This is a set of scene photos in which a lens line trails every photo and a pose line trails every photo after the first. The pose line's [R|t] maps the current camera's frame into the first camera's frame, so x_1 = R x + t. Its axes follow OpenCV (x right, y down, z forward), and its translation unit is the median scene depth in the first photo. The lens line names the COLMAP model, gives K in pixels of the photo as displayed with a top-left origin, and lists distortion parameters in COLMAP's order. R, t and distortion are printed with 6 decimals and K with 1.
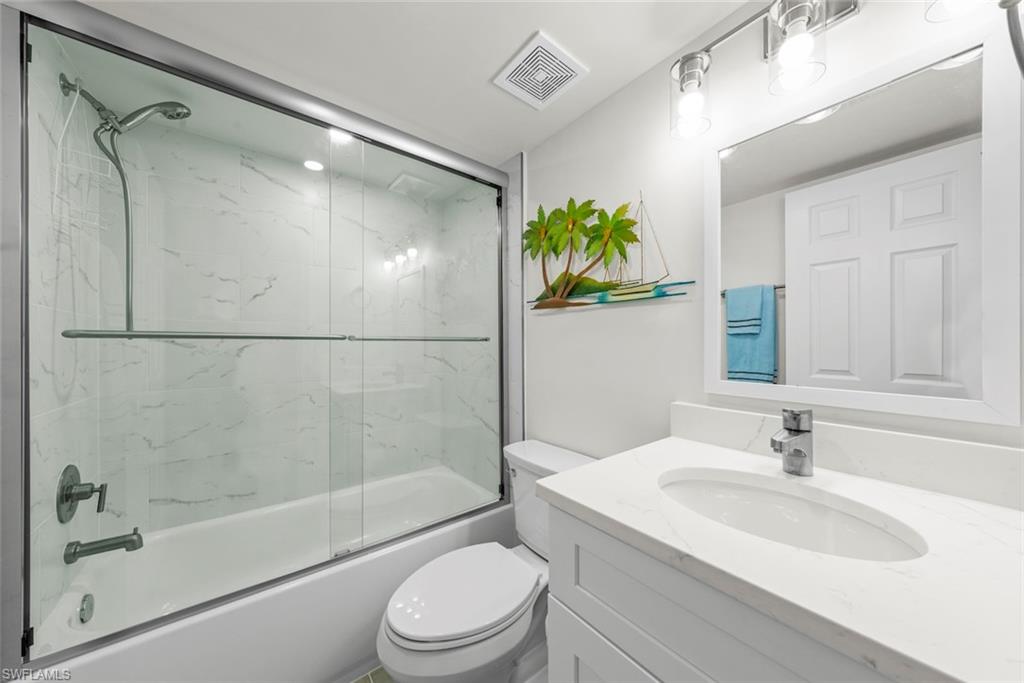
lens RADIAL K [[344.5, 0, 511.2], [0, 344.5, 349.2], [0, 0, 1]] dist [0.000256, 0.000011]
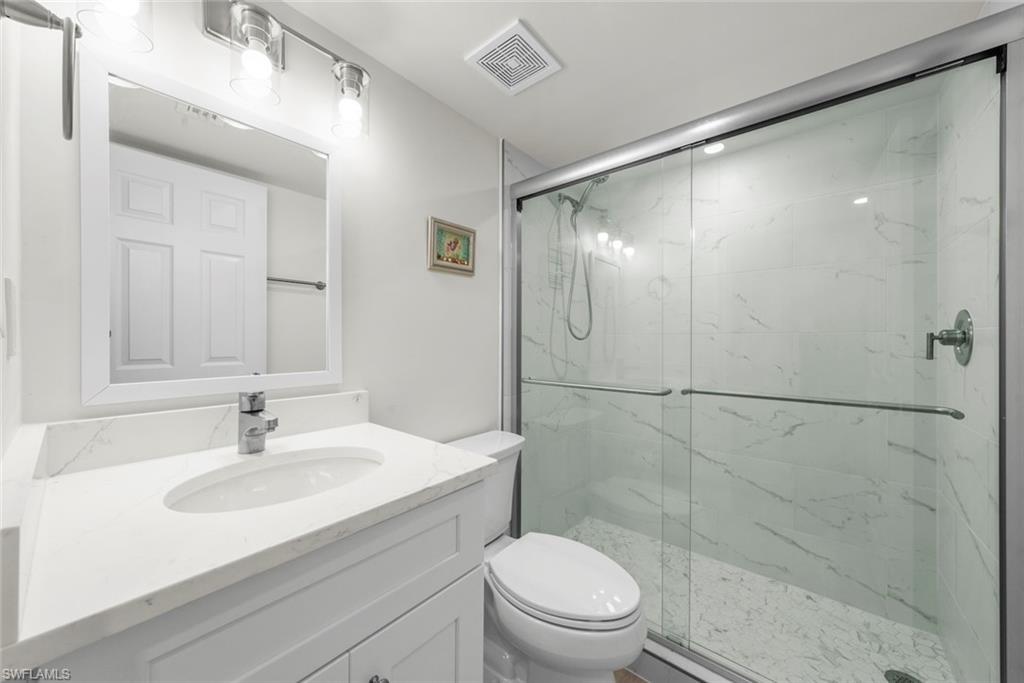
lens RADIAL K [[370.5, 0, 510.8], [0, 370.5, 337.2], [0, 0, 1]] dist [-0.000321, -0.000037]
pose [[-0.199030, 0.000081, 0.979993, -0.477404], [-0.002677, 0.999996, -0.000626, -0.004769], [-0.979990, -0.002748, -0.199029, 0.418438]]
